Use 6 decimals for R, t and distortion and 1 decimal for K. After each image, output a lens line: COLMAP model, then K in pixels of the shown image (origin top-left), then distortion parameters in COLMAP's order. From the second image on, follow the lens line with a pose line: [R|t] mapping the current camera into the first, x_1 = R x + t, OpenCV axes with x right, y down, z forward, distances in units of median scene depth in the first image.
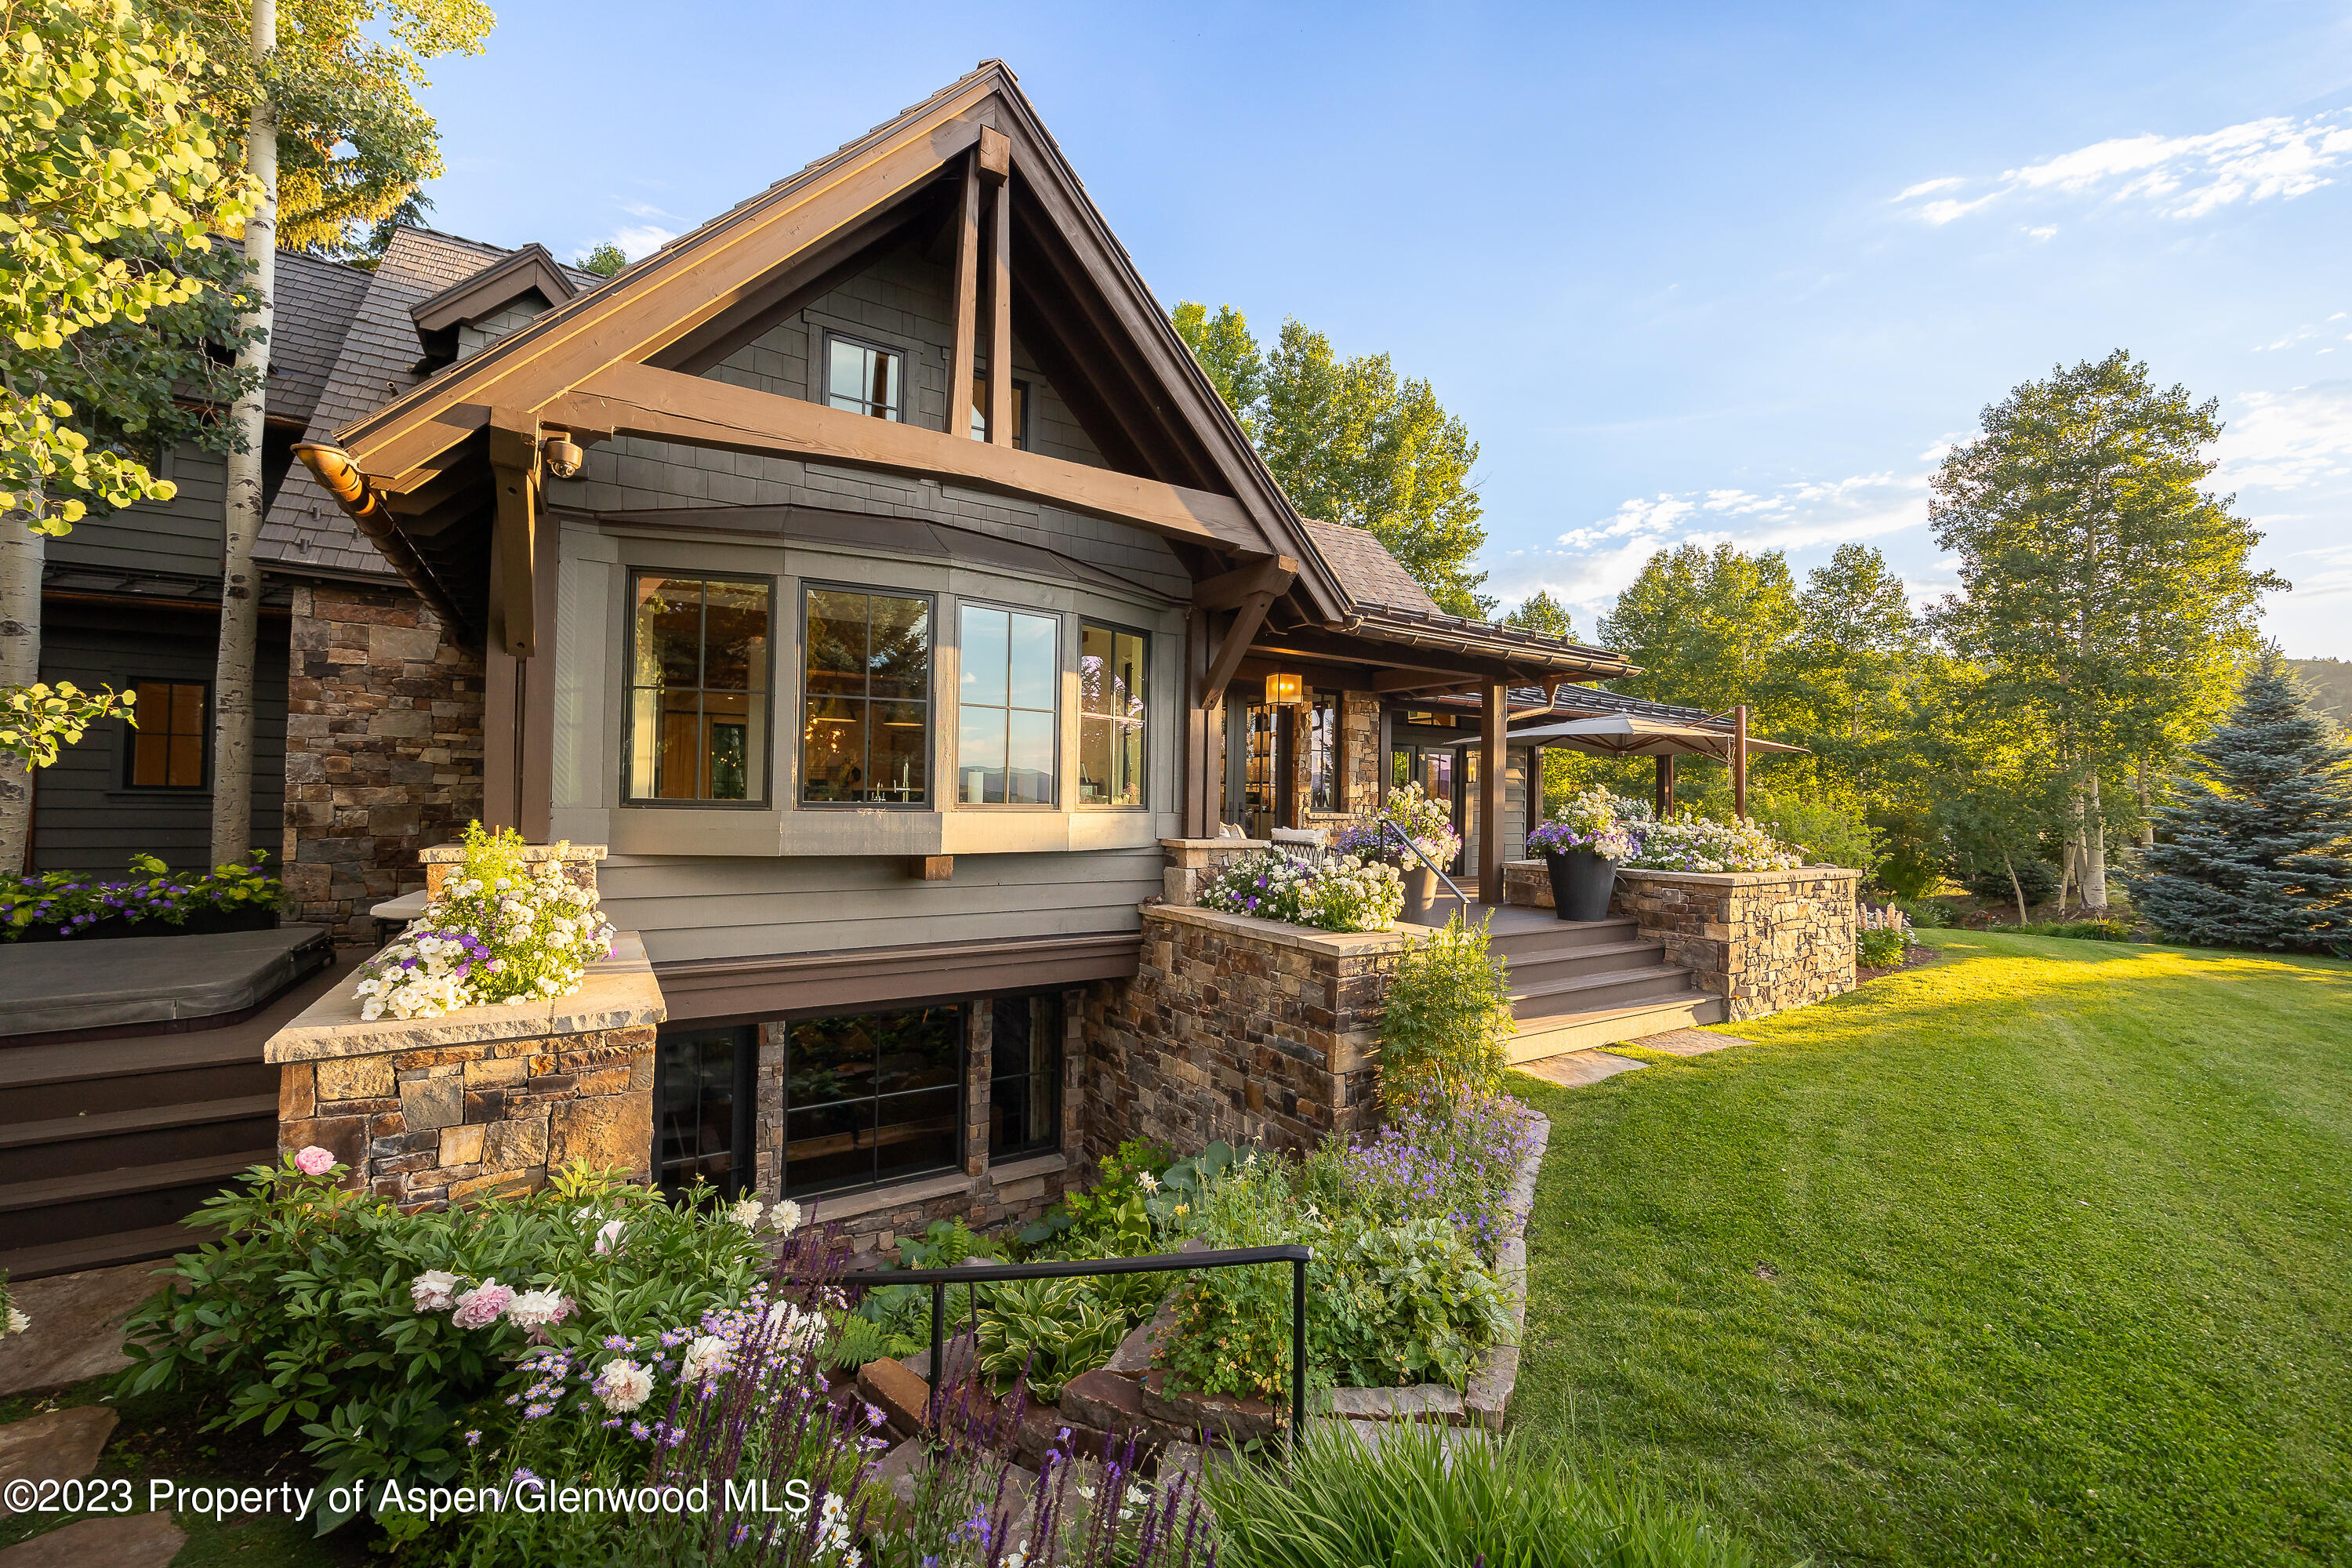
lens RADIAL K [[961.5, 0, 1176.0], [0, 961.5, 784.0], [0, 0, 1]] dist [-0.013192, 0.000070]
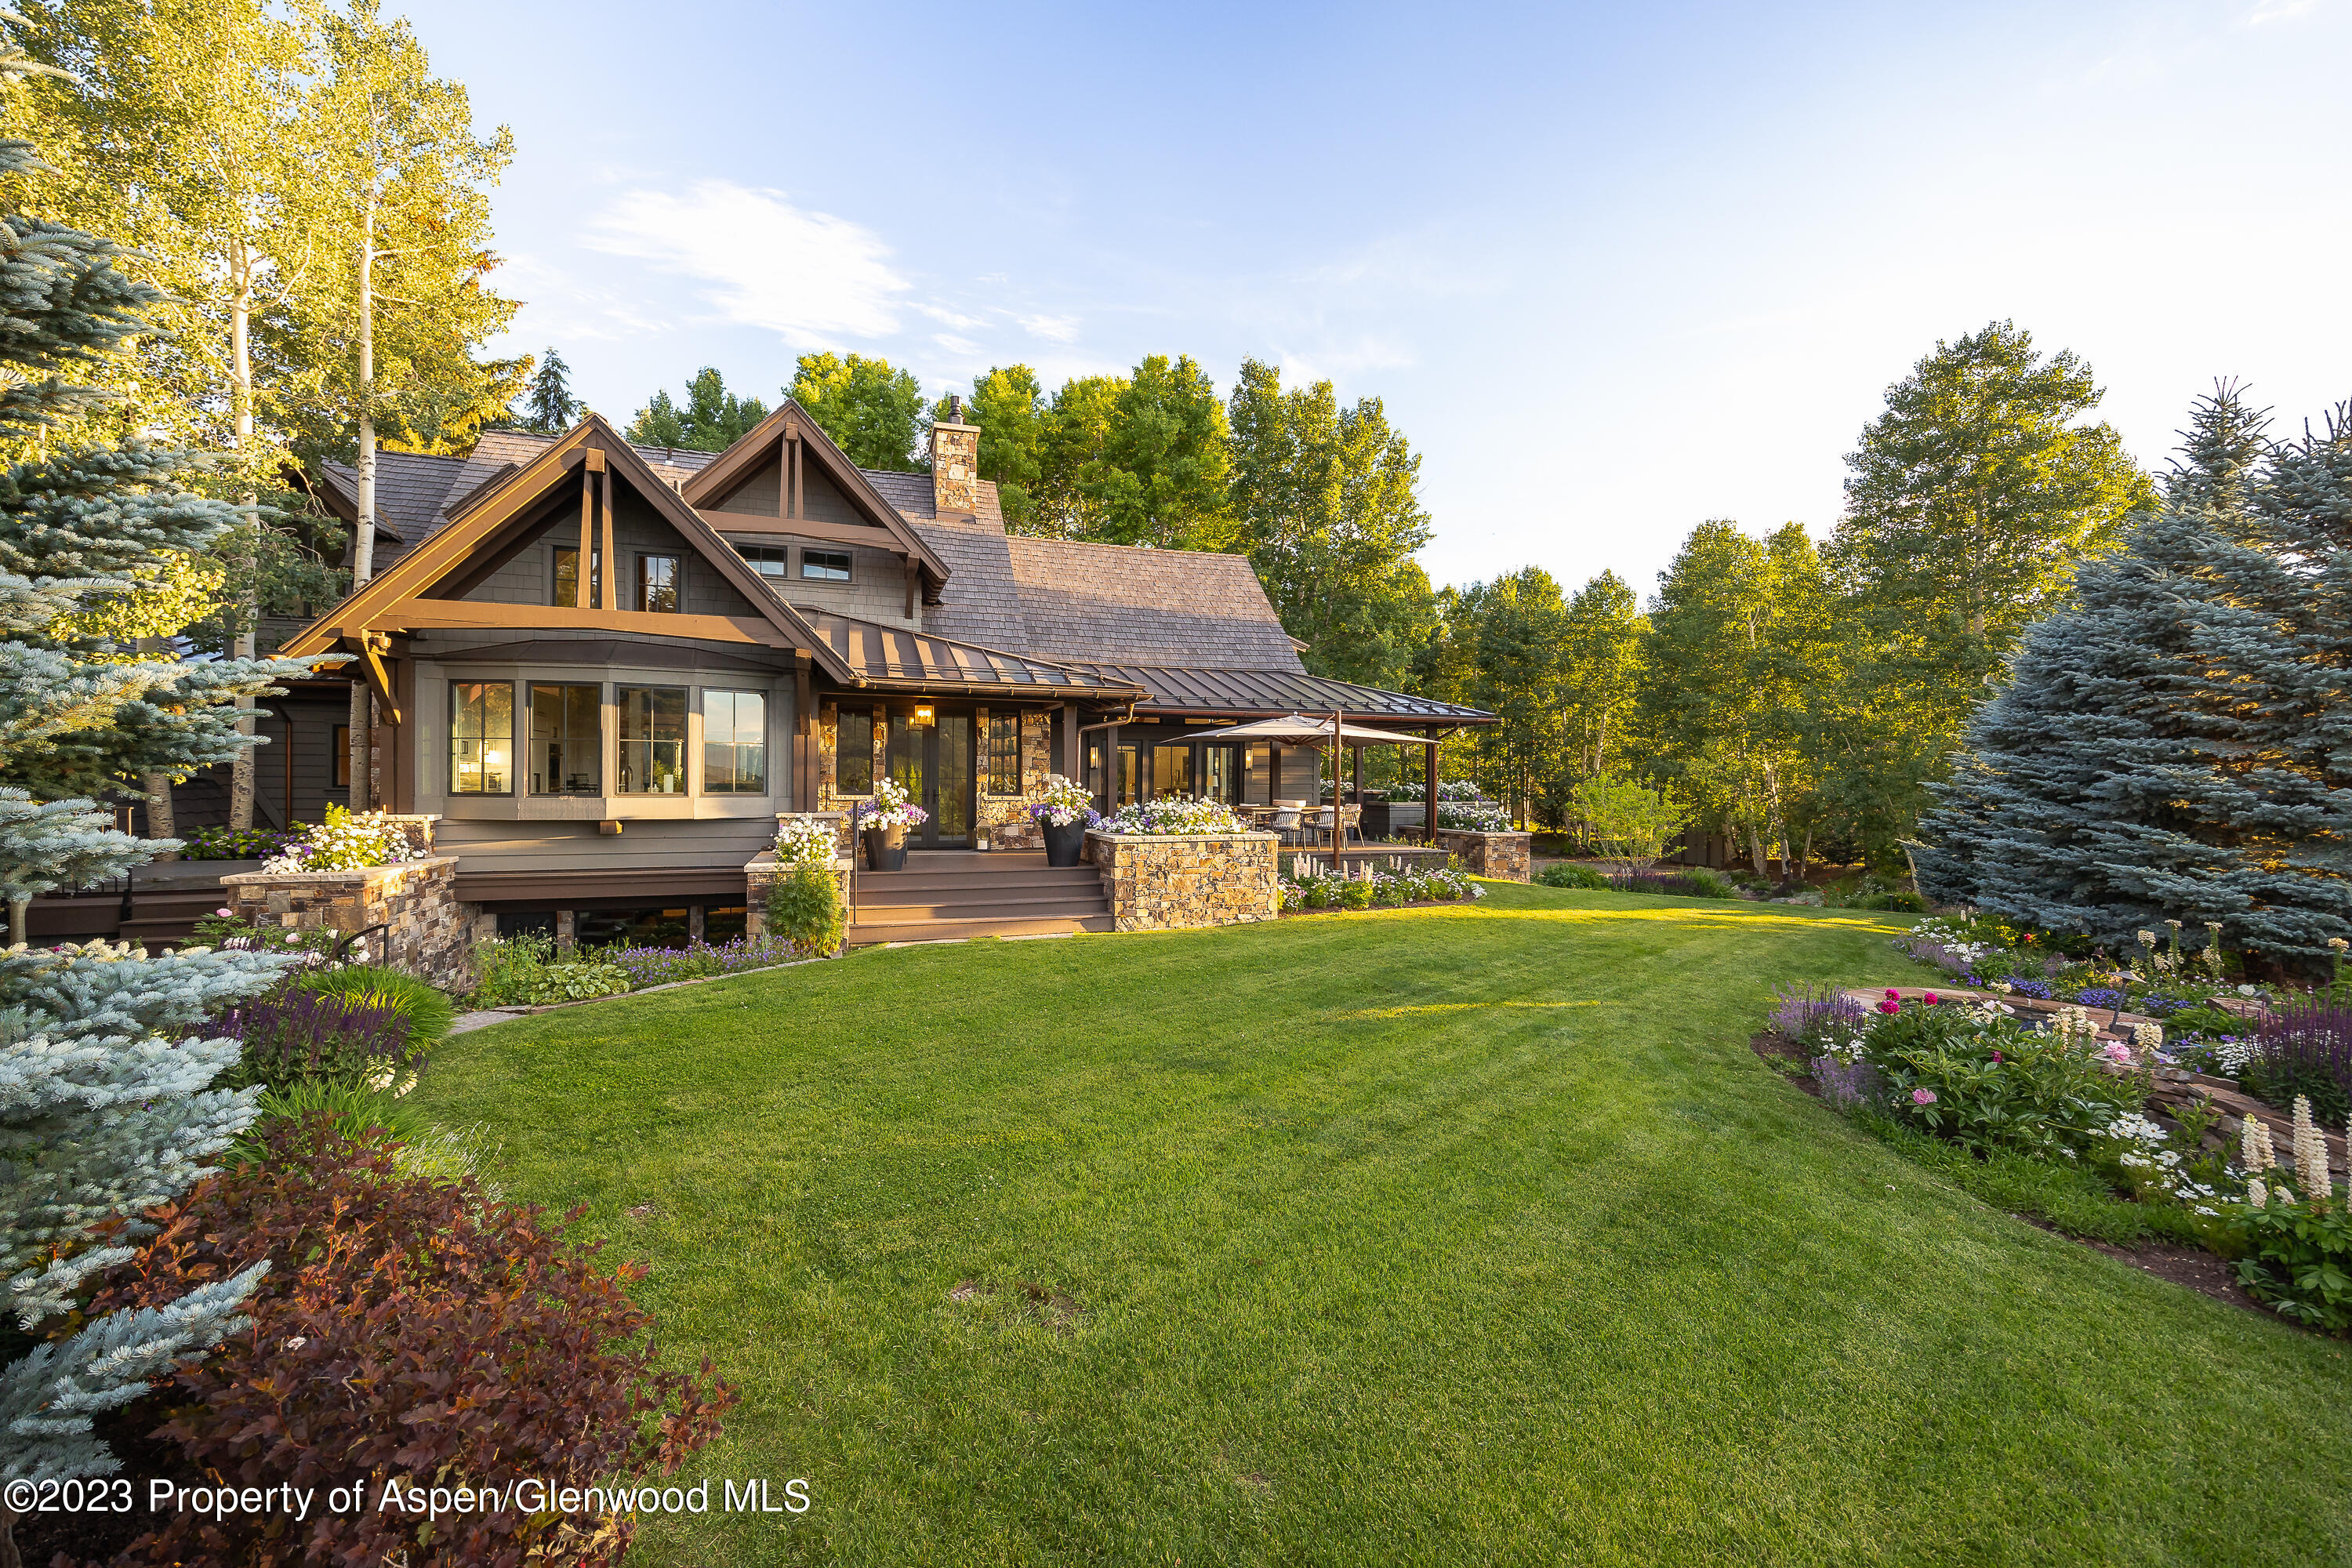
lens RADIAL K [[961.5, 0, 1176.0], [0, 961.5, 784.0], [0, 0, 1]] dist [-0.013192, 0.000070]
pose [[0.973538, -0.009605, -0.228323, 0.926583], [0.014427, 0.999706, 0.019462, -0.013053], [0.228069, -0.022241, 0.973391, -0.426254]]
